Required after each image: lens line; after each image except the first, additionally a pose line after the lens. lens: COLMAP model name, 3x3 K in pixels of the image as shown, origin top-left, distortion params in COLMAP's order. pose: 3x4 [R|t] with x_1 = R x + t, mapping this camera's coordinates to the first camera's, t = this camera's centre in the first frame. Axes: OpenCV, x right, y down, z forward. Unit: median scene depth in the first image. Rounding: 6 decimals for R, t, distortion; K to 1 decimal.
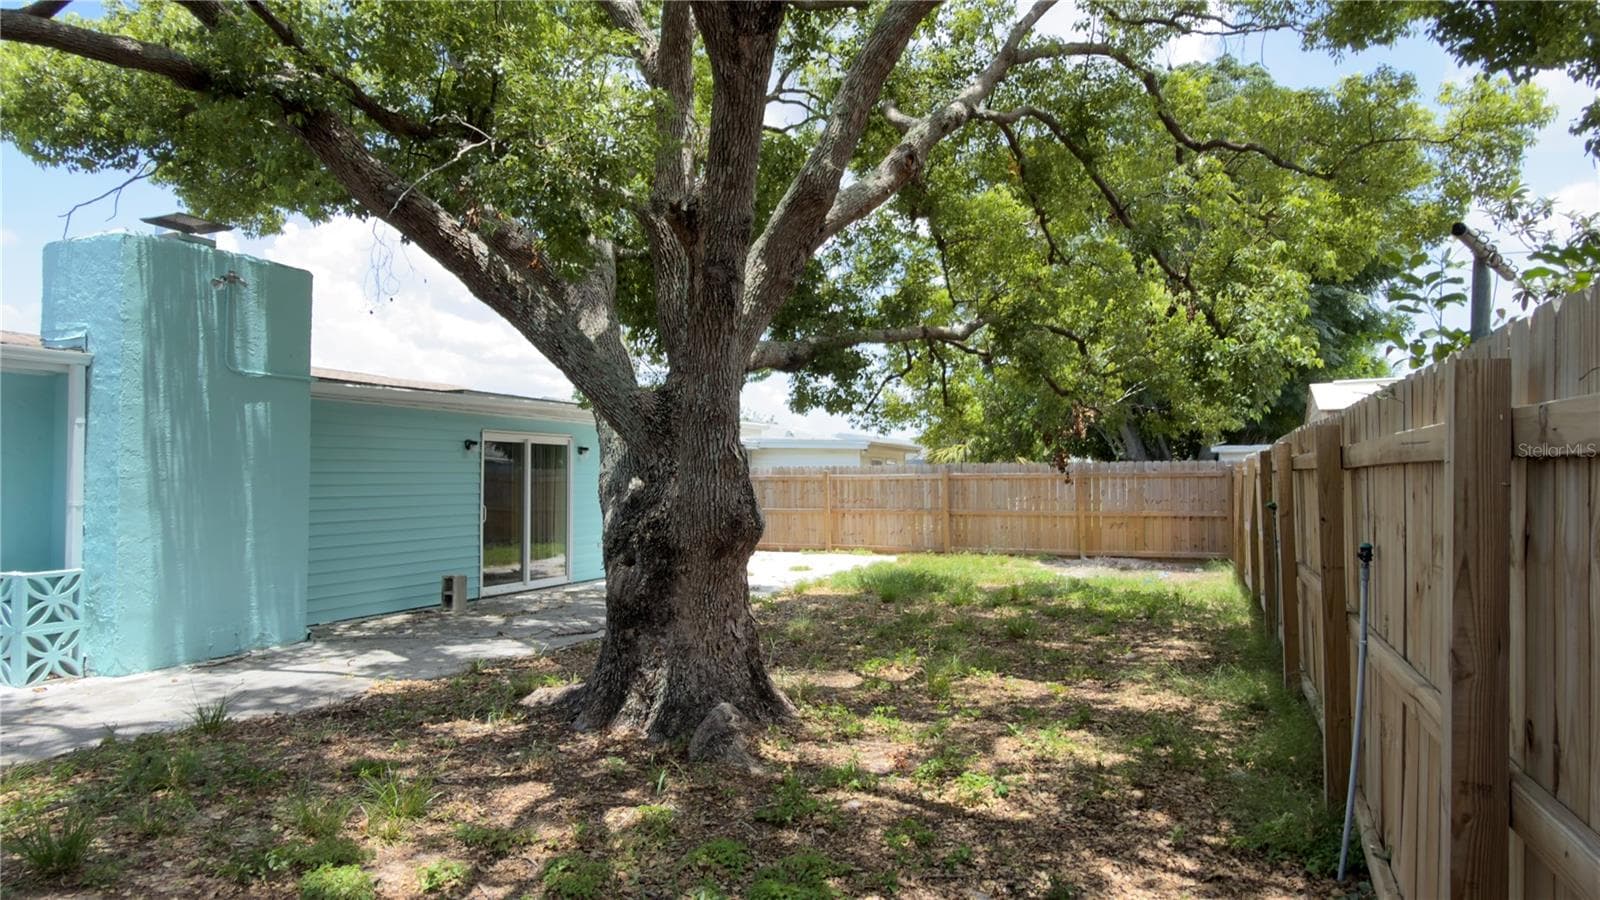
lens RADIAL K [[990.4, 0, 795.8], [0, 990.4, 454.9], [0, 0, 1]] dist [-0.004807, -0.001018]
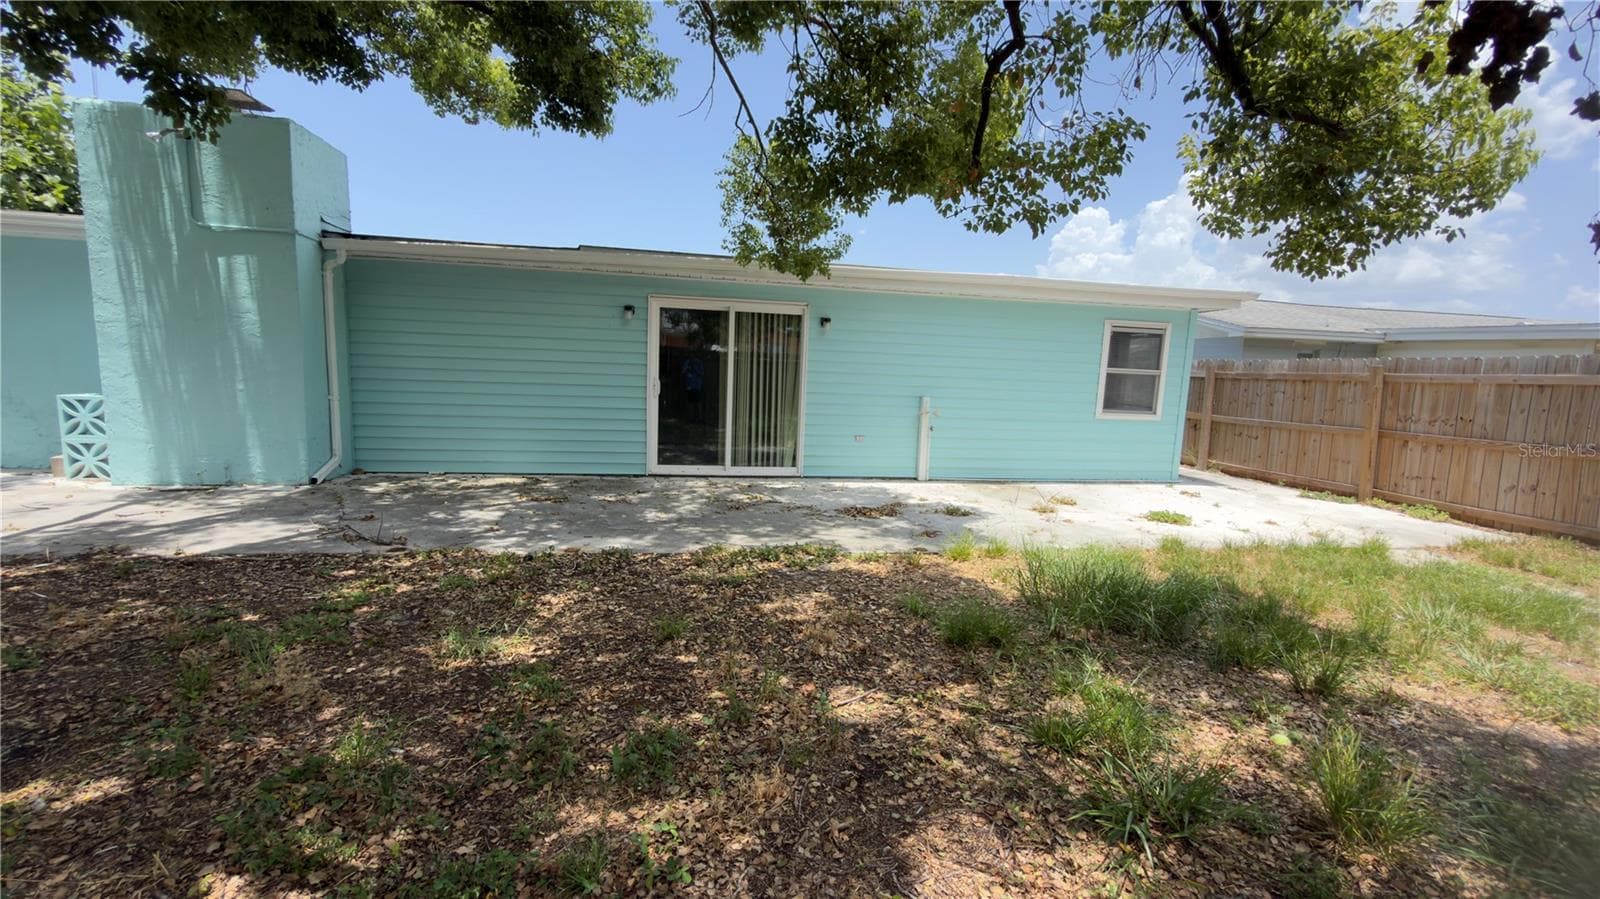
lens RADIAL K [[622.8, 0, 800.0], [0, 622.8, 449.5], [0, 0, 1]] dist [-0.000256, 0.000021]
pose [[0.534107, 0.131650, -0.835103, 0.298323], [-0.020139, 0.989502, 0.143110, 0.036251], [0.845177, -0.059618, 0.531151, 0.931834]]
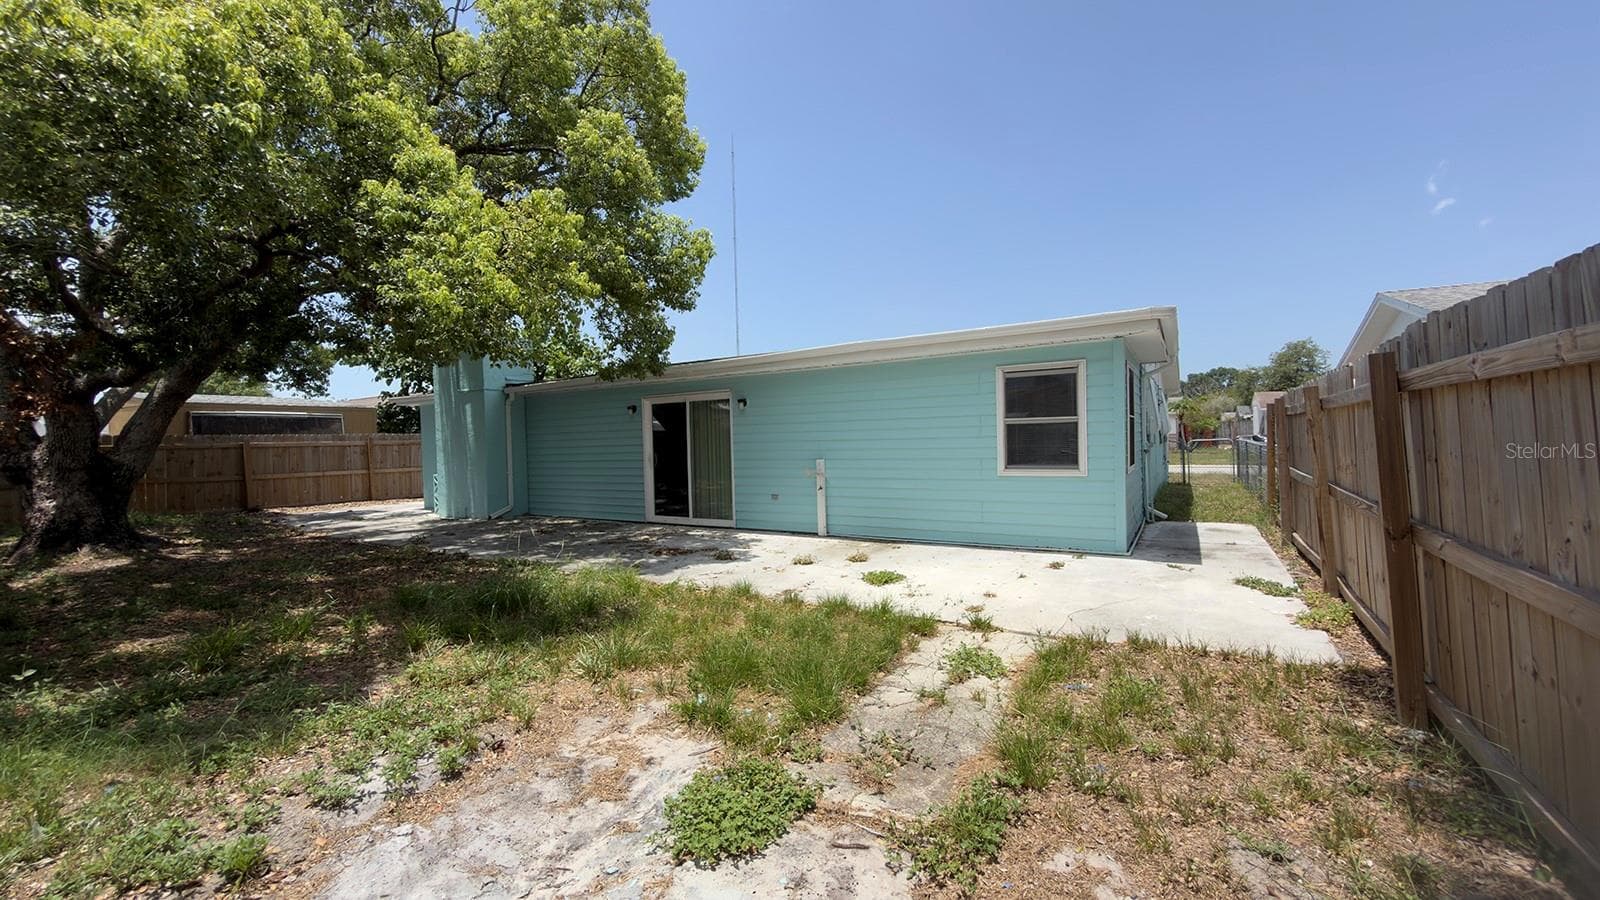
lens RADIAL K [[637.0, 0, 821.8], [0, 637.0, 451.6], [0, 0, 1]] dist [0.001210, -0.000252]
pose [[-0.142827, 0.018545, -0.989574, 0.571704], [0.049127, 0.998725, 0.011626, 0.057792], [0.988528, -0.046954, -0.143556, 1.565998]]
